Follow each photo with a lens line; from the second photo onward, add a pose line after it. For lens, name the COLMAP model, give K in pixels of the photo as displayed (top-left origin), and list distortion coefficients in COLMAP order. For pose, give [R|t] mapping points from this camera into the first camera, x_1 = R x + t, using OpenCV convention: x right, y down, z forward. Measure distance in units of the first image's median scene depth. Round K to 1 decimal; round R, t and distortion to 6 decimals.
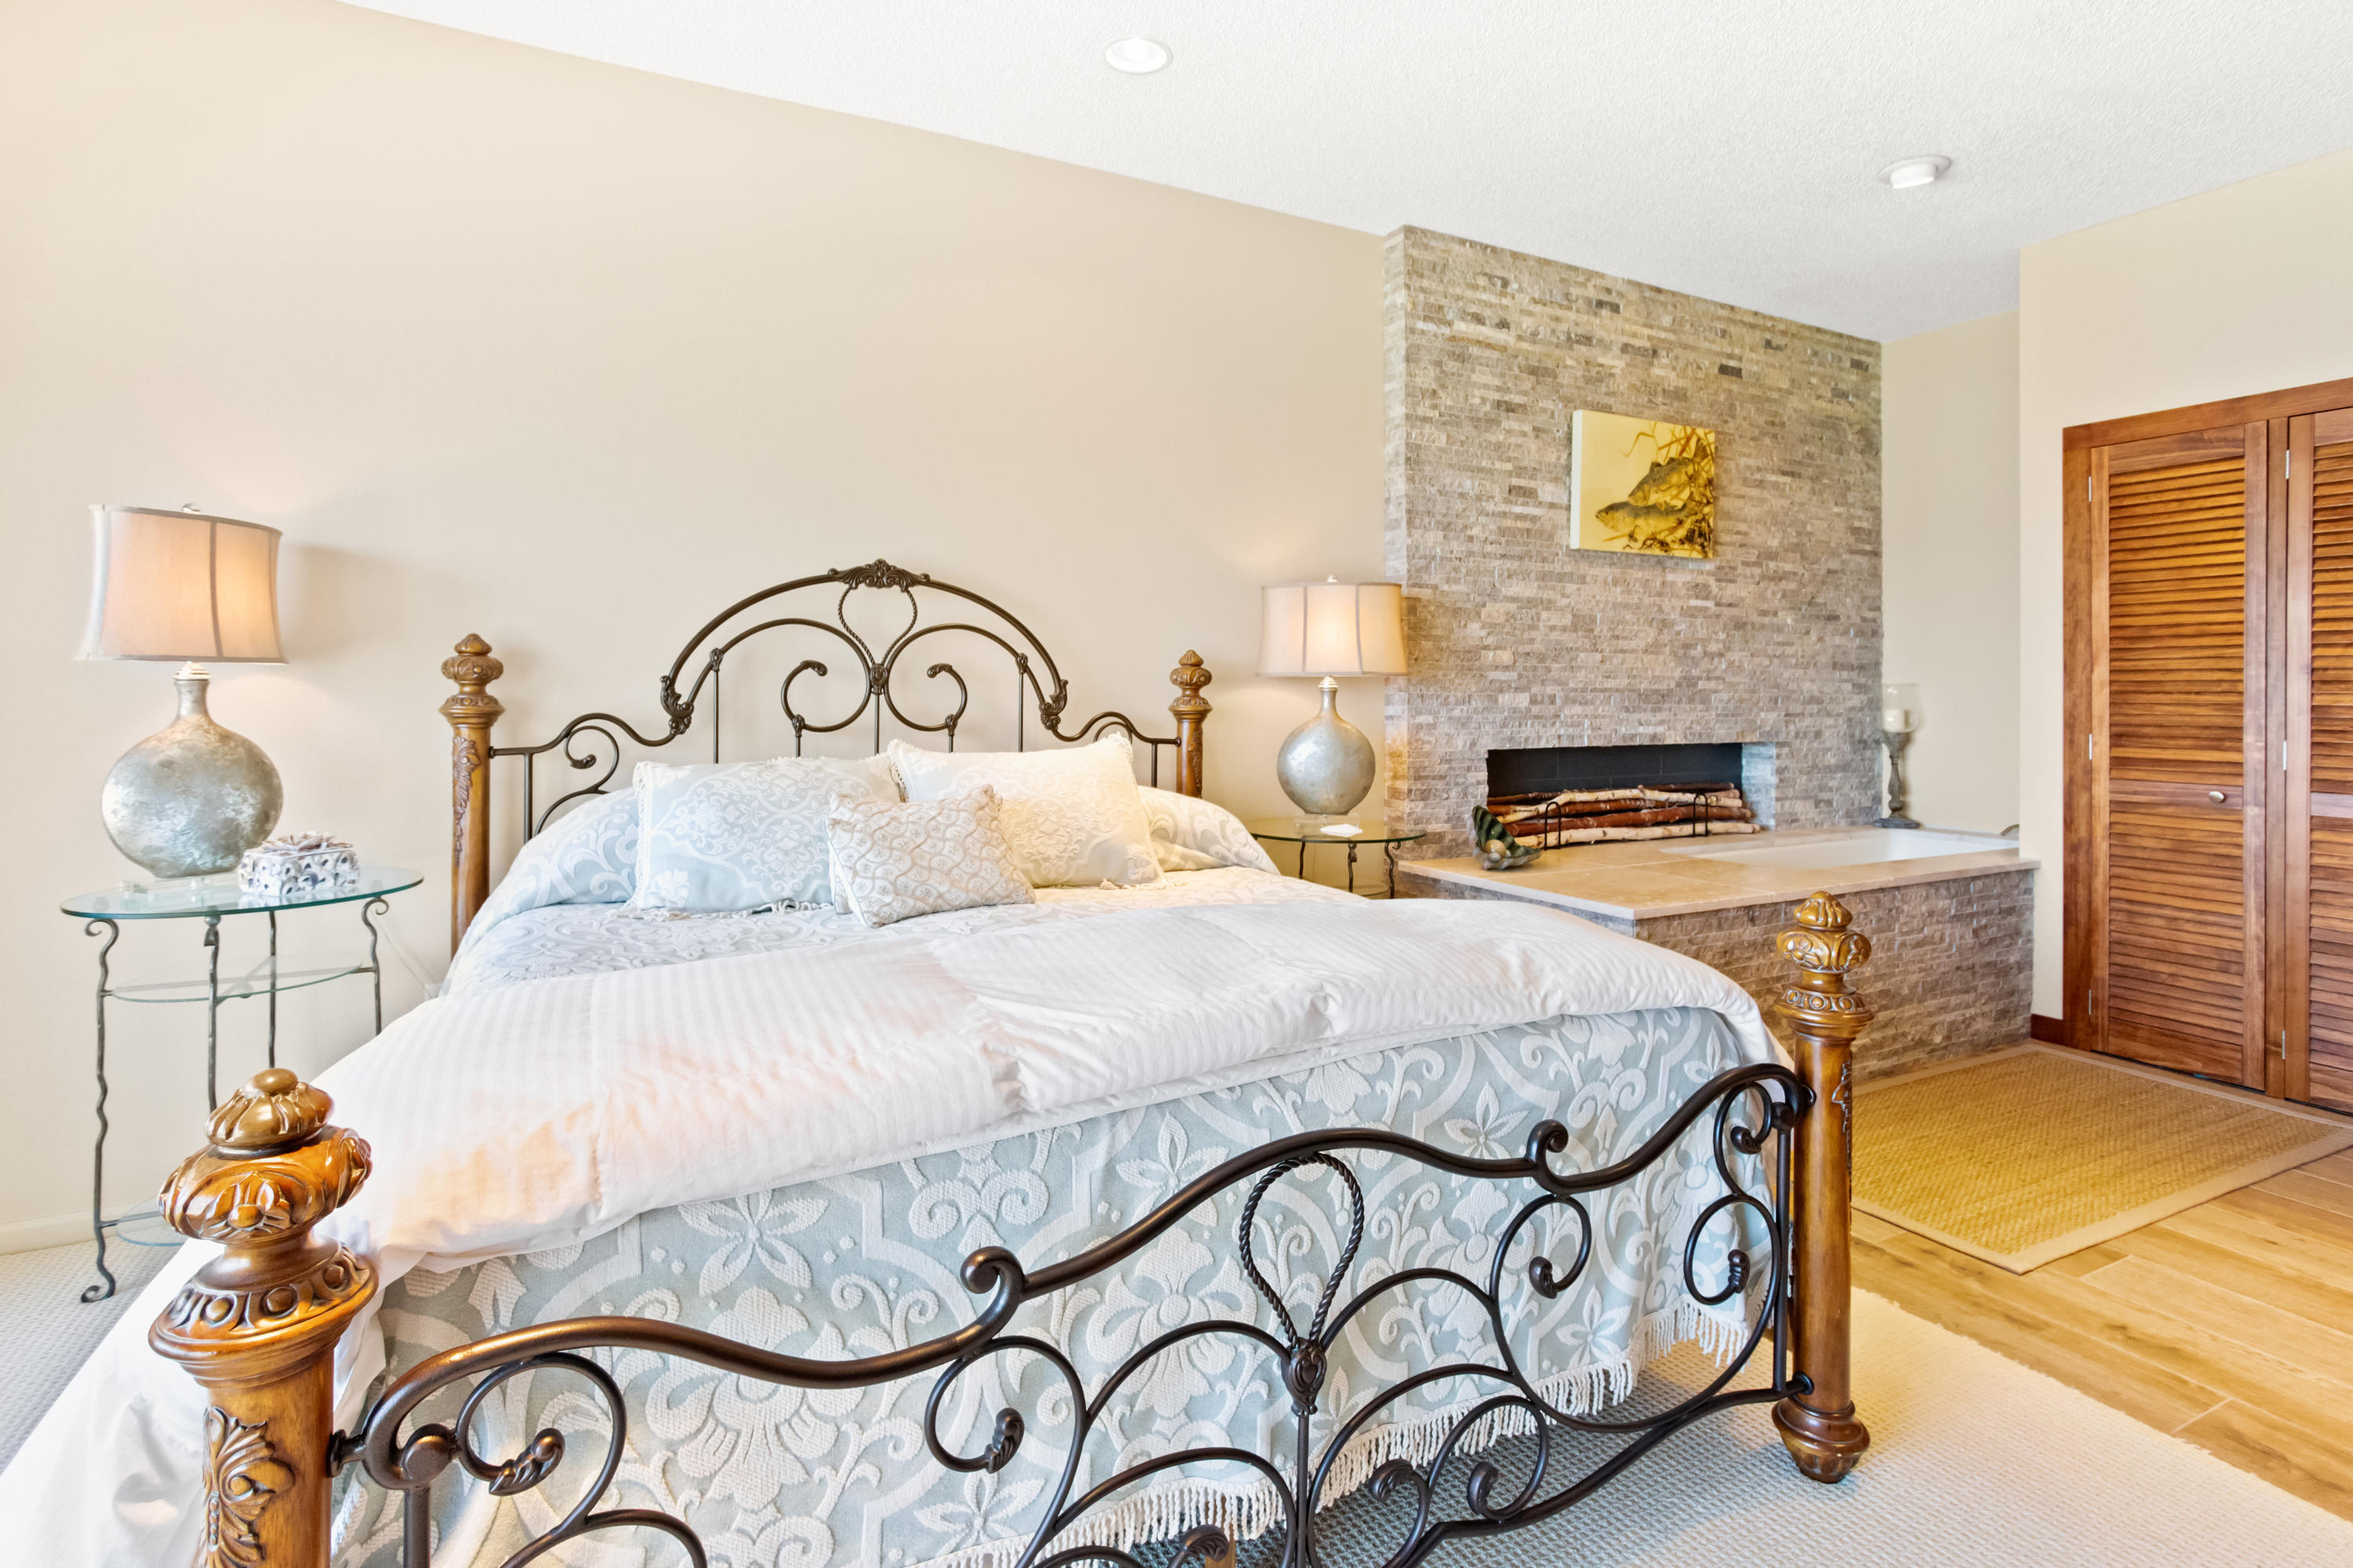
lens RADIAL K [[1176.8, 0, 1205.9], [0, 1176.8, 680.2], [0, 0, 1]] dist [-0.038822, 0.000243]
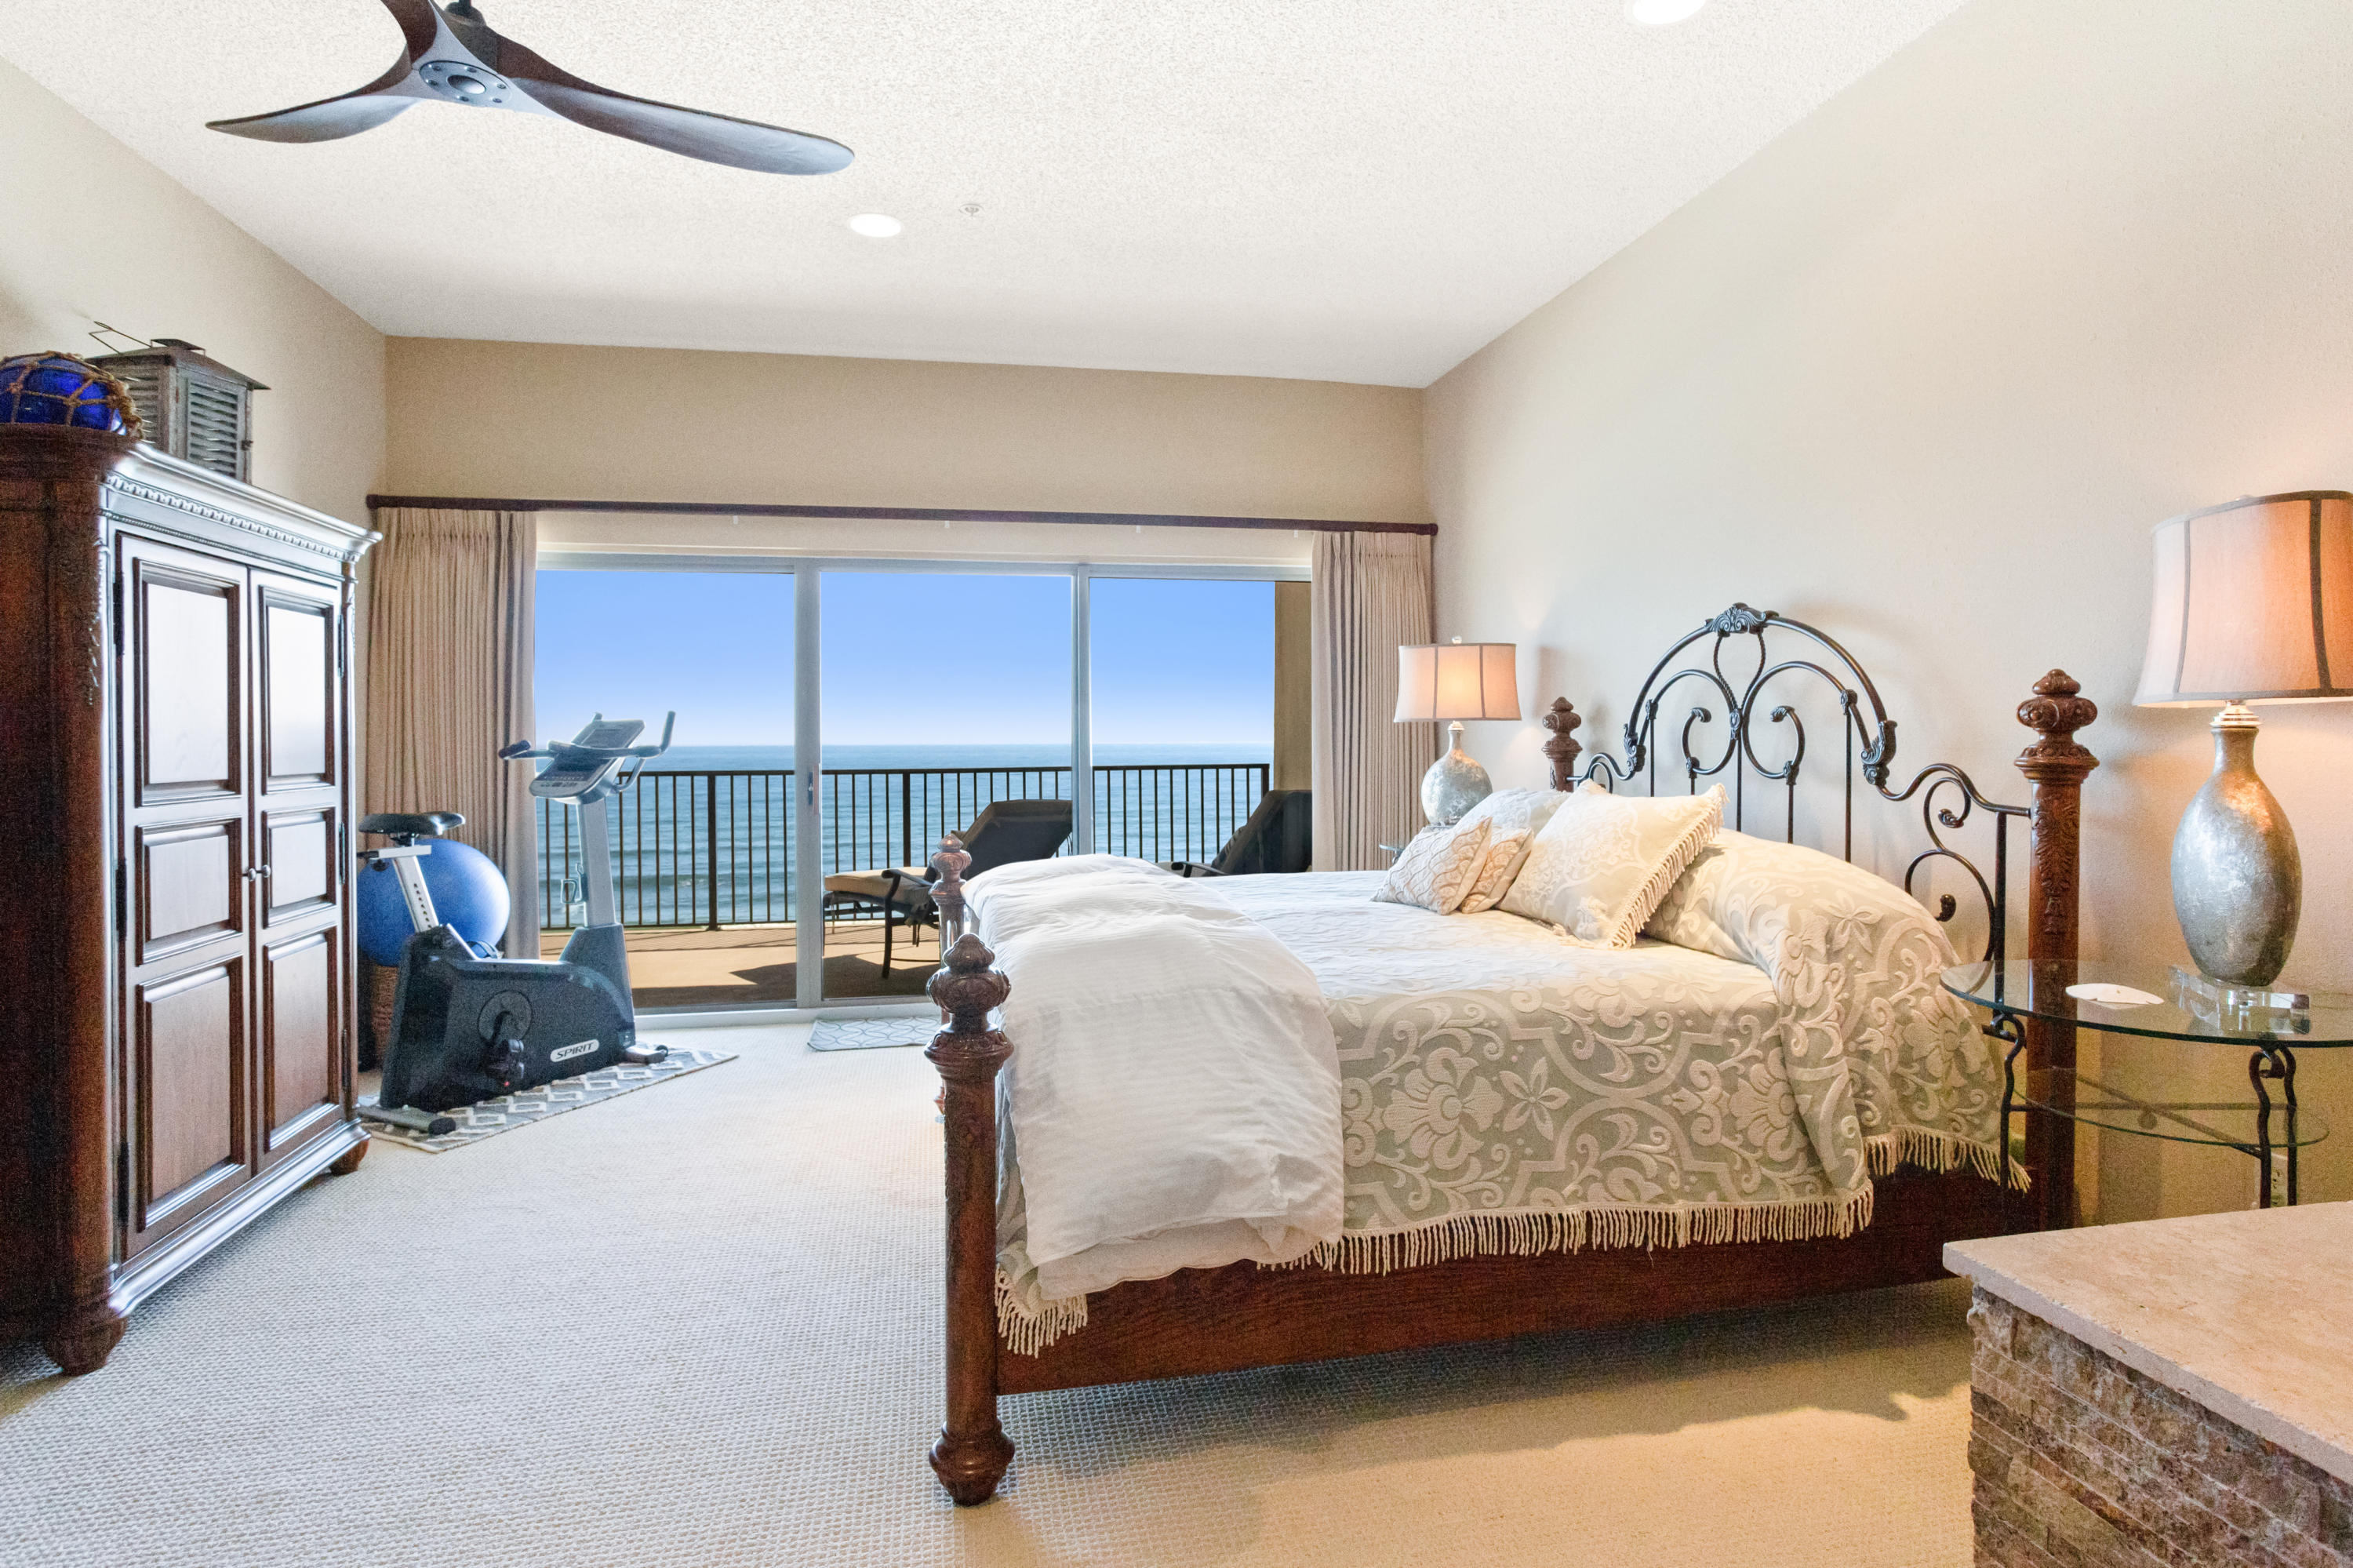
lens RADIAL K [[1219.0, 0, 1190.6], [0, 1219.0, 764.5], [0, 0, 1]] dist [-0.032815, 0.028910]
pose [[-0.290729, 0.022680, -0.956536, 0.734956], [0.015591, 0.999699, 0.018965, 0.005819], [0.956678, -0.009399, -0.290995, 0.738448]]
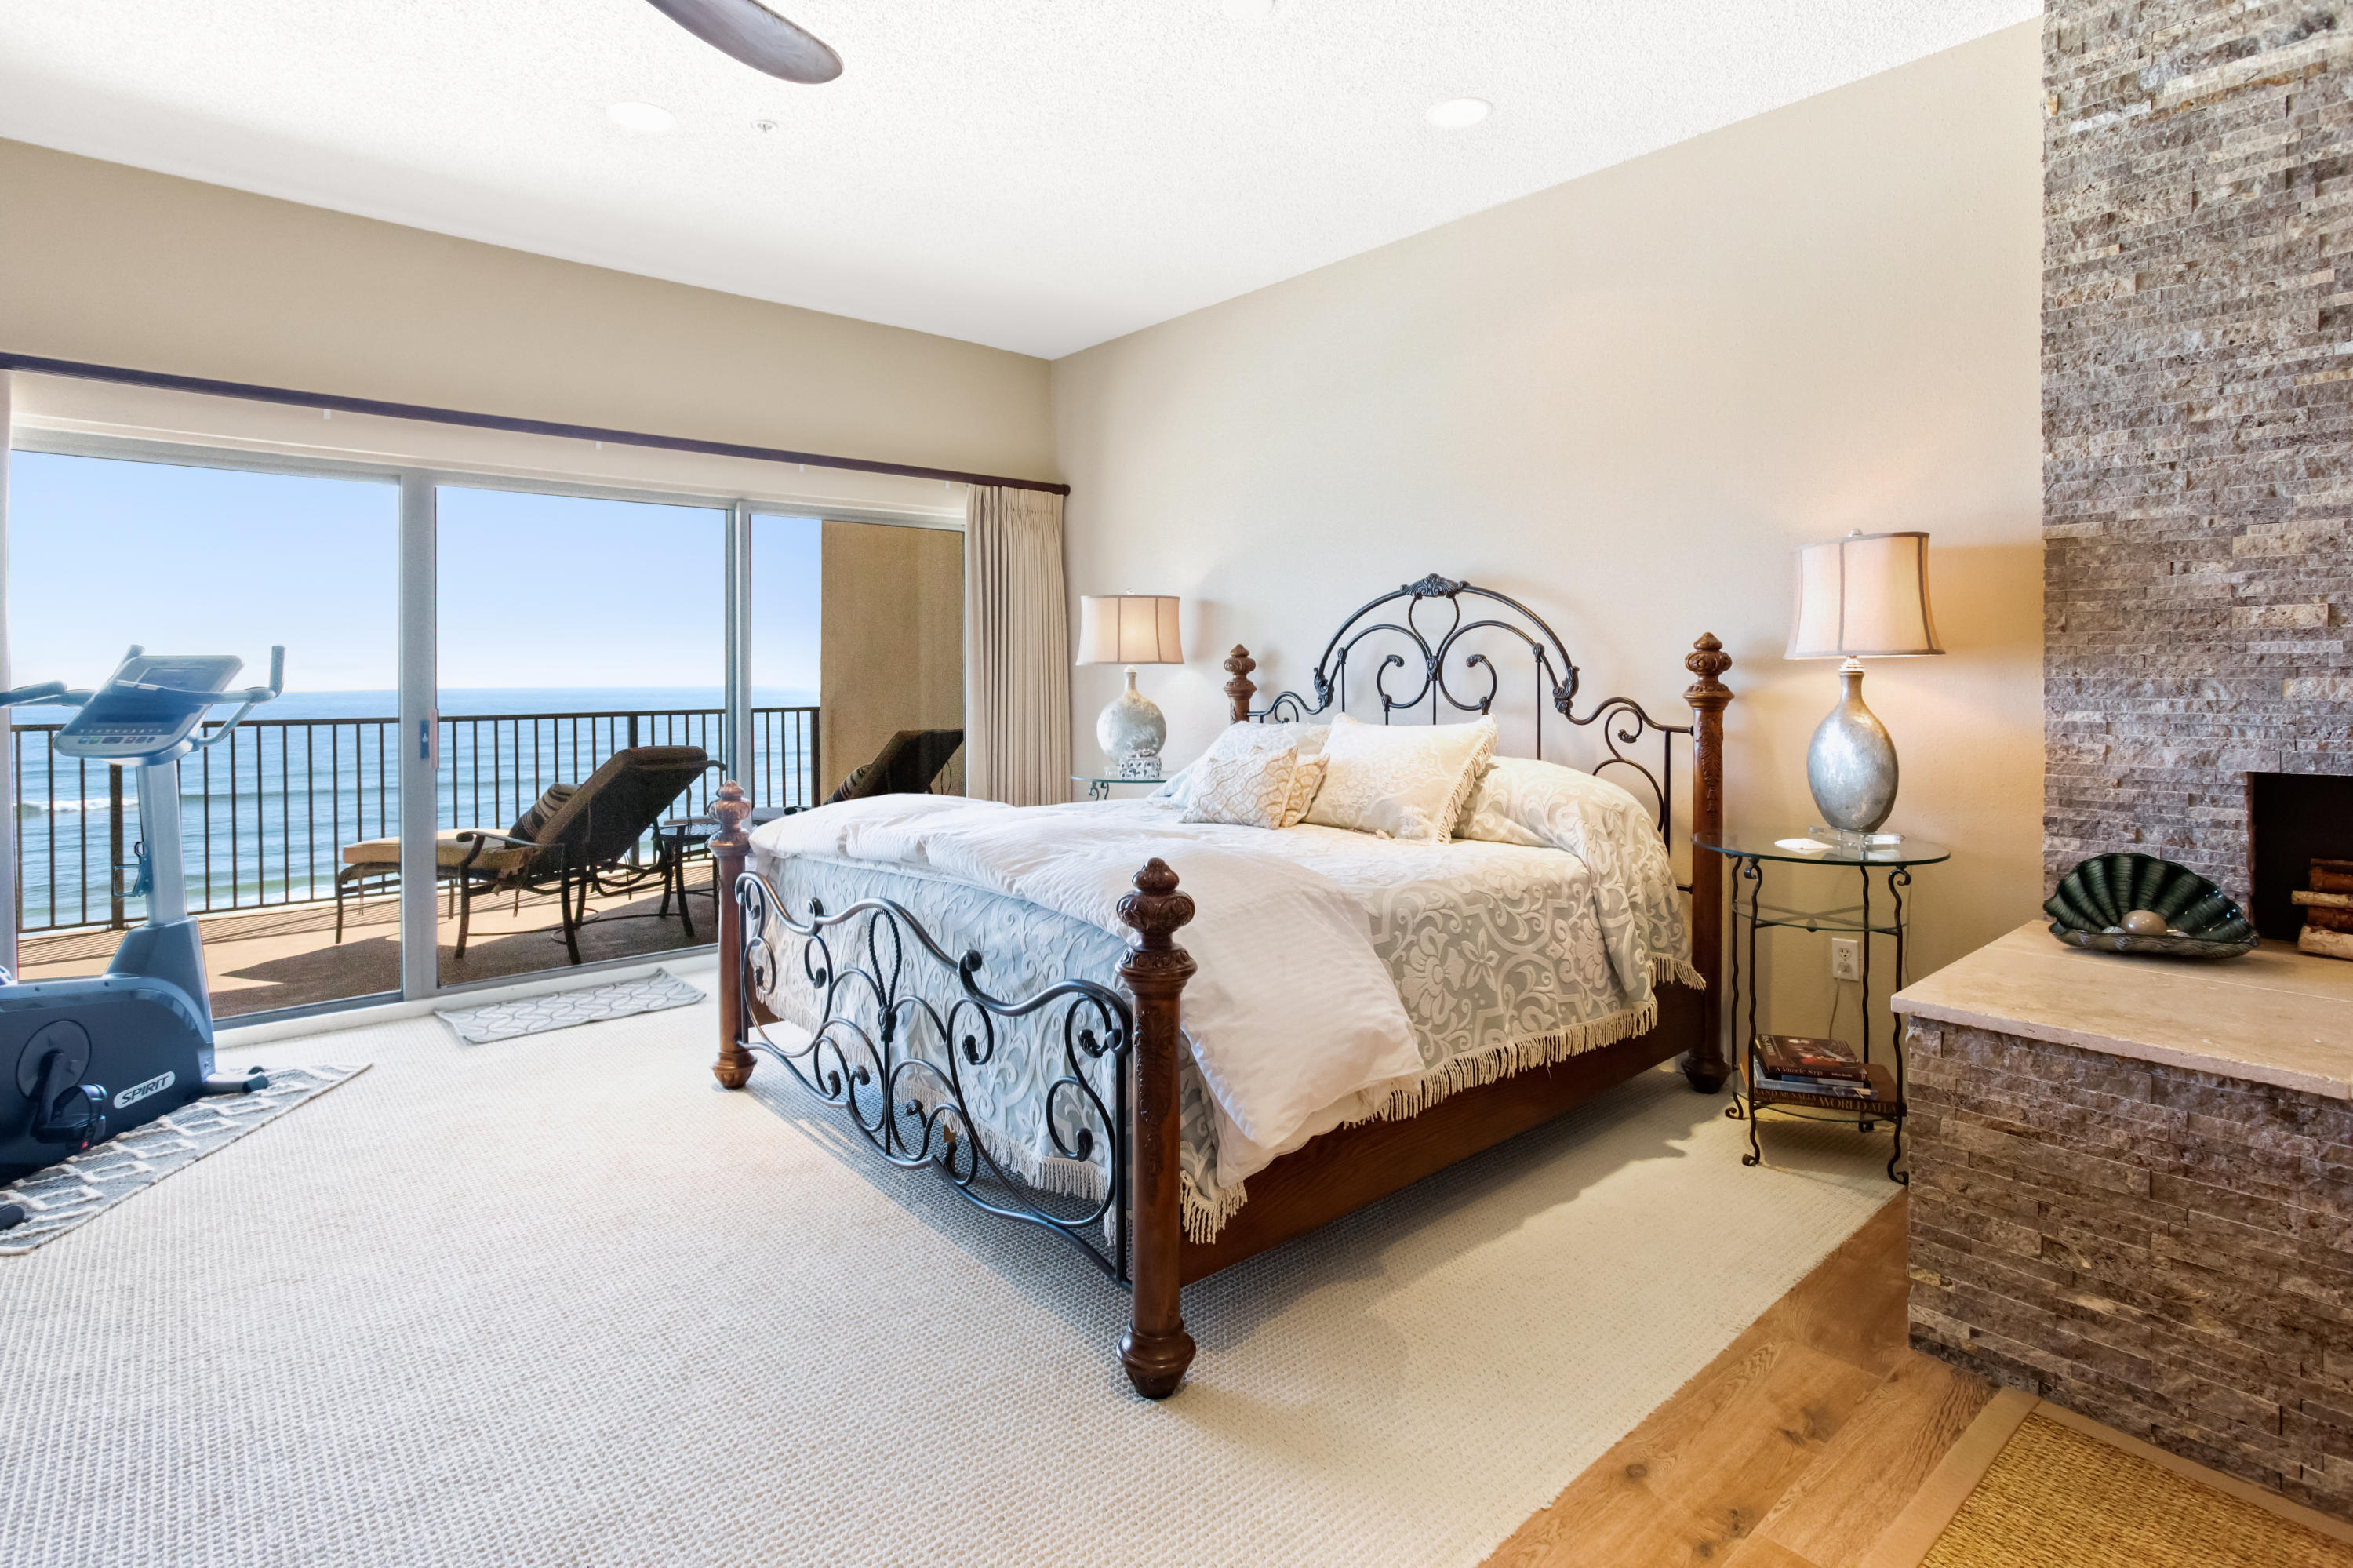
lens RADIAL K [[1185.2, 0, 1175.6], [0, 1185.2, 679.4], [0, 0, 1]] dist [-0.032759, 0.027100]
pose [[0.218167, -0.000756, -0.975911, 0.798390], [0.013130, 0.999911, 0.002161, 0.003850], [0.975823, -0.013285, 0.218157, 0.382822]]
